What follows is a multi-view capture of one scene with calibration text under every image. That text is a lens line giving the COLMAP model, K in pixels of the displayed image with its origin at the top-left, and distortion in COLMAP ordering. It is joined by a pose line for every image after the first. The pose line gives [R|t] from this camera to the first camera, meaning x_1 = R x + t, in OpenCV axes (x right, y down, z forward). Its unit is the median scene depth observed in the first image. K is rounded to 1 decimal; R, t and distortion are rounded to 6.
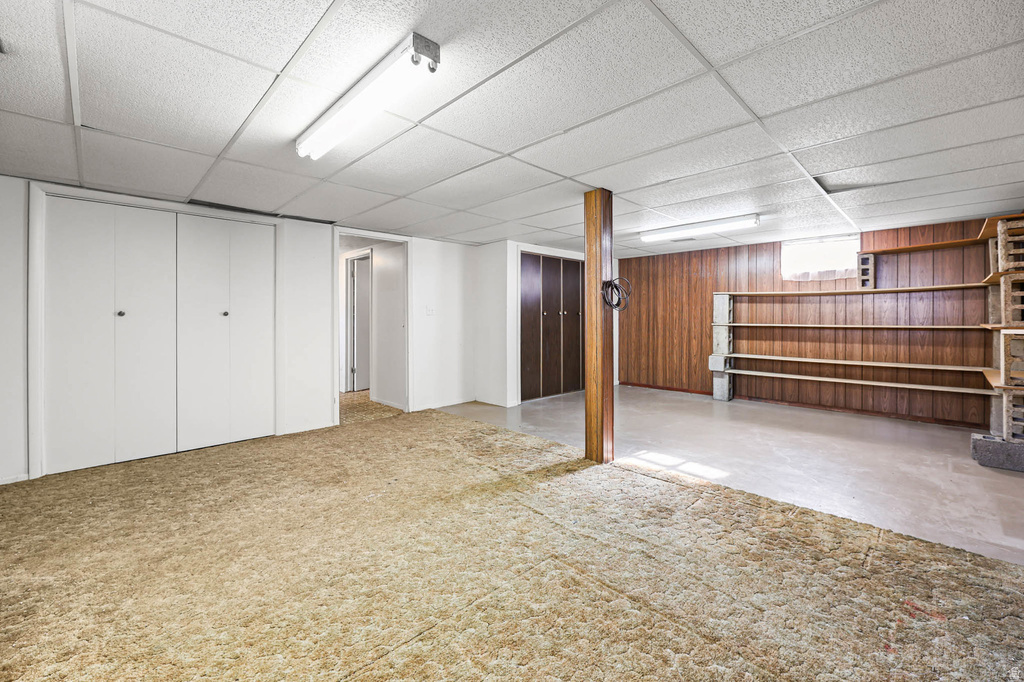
lens RADIAL K [[428.1, 0, 510.4], [0, 428.1, 320.3], [0, 0, 1]] dist [-0.000193, -0.000239]
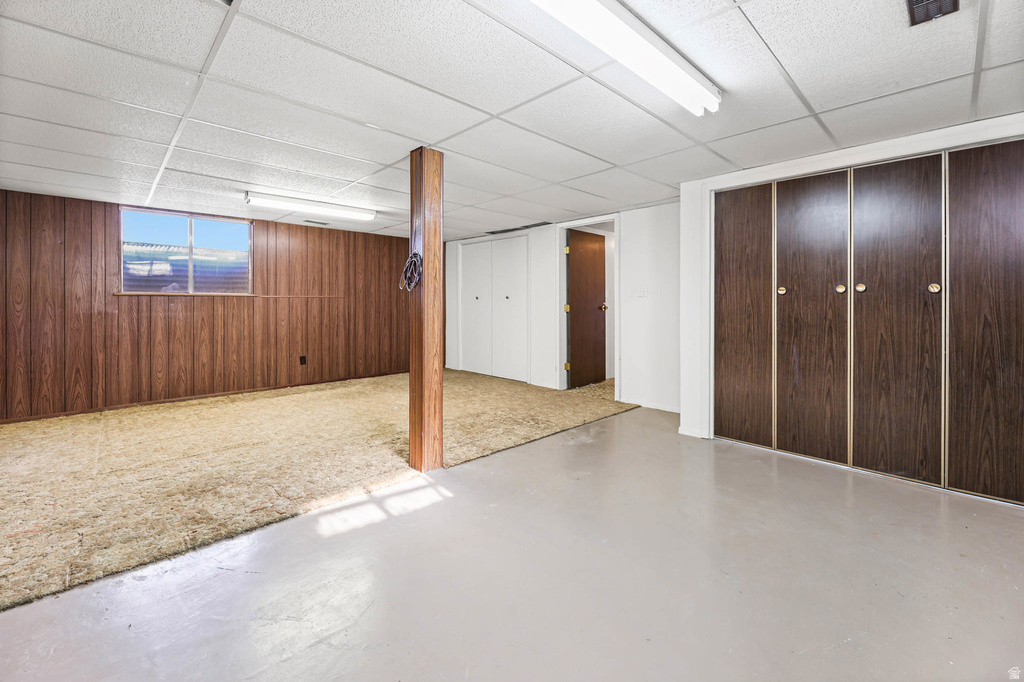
lens RADIAL K [[428.1, 0, 509.4], [0, 428.1, 301.2], [0, 0, 1]] dist [-0.000193, -0.000239]
pose [[-0.006648, 0.001451, -0.999977, 0.686833], [-0.002228, 0.999996, 0.001465, -0.003479], [0.999975, 0.002238, -0.006645, 0.757425]]
